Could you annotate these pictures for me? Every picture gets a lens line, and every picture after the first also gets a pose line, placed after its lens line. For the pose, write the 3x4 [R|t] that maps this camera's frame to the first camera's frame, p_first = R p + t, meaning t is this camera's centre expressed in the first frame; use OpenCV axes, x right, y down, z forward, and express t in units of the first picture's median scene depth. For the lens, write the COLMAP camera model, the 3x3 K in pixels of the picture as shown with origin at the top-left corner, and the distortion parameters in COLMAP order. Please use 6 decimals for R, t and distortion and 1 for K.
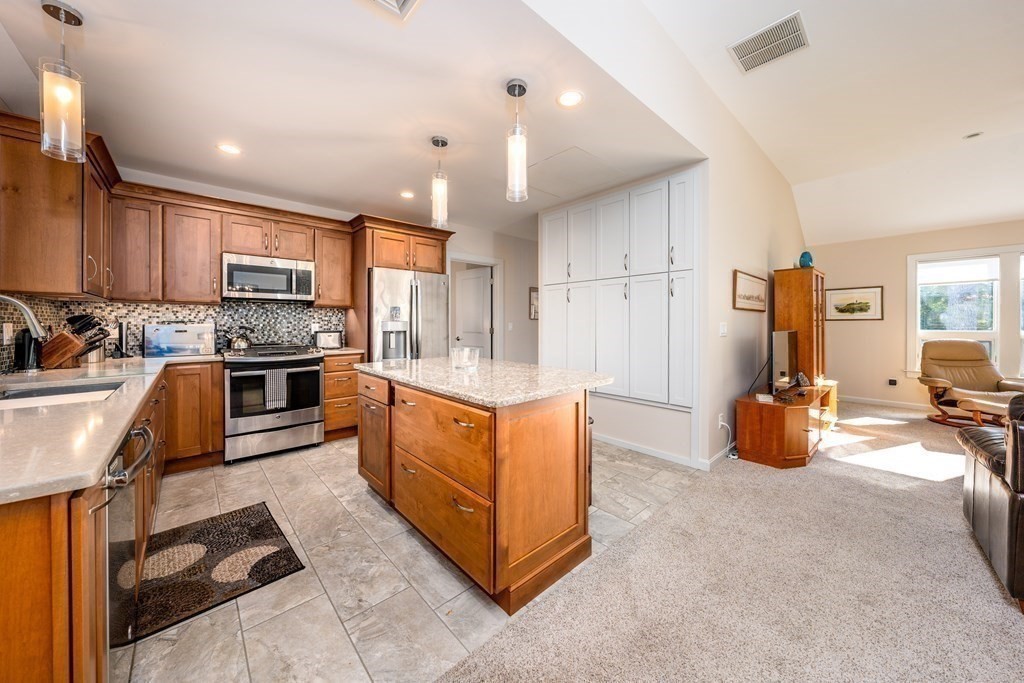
lens RADIAL K [[352.5, 0, 508.8], [0, 352.5, 318.1], [0, 0, 1]] dist [-0.000159, -0.000003]
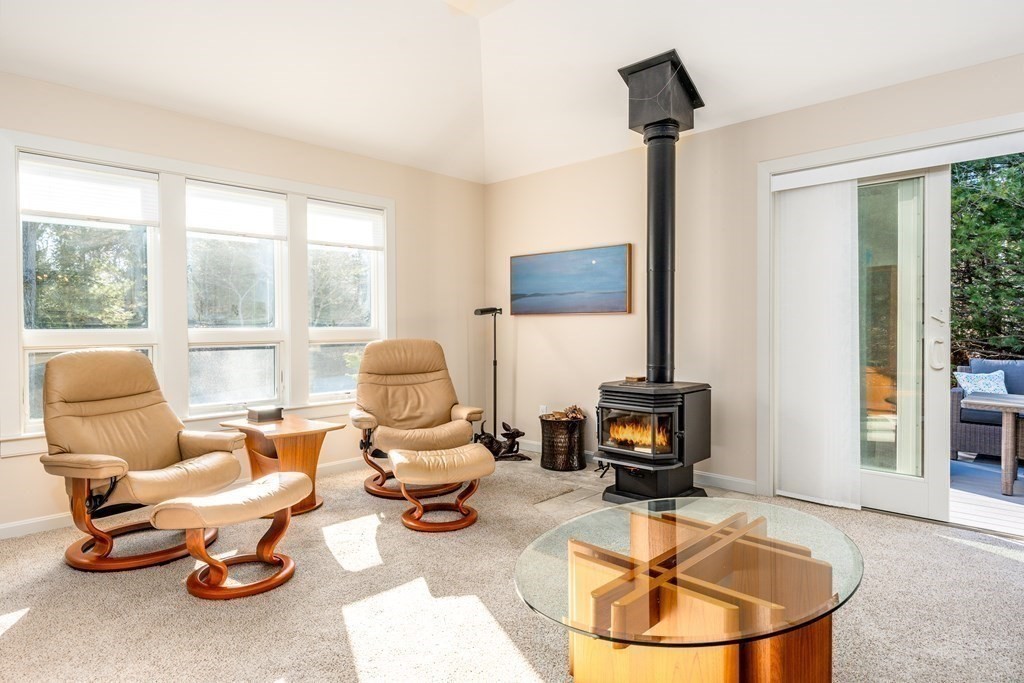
lens RADIAL K [[586.5, 0, 511.8], [0, 586.5, 335.9], [0, 0, 1]] dist [0.020979, 0.000882]
pose [[-0.055028, -0.021184, 0.998260, 0.536965], [0.002492, 0.999769, 0.021353, 0.031108], [-0.998482, 0.003662, -0.054962, 0.559540]]
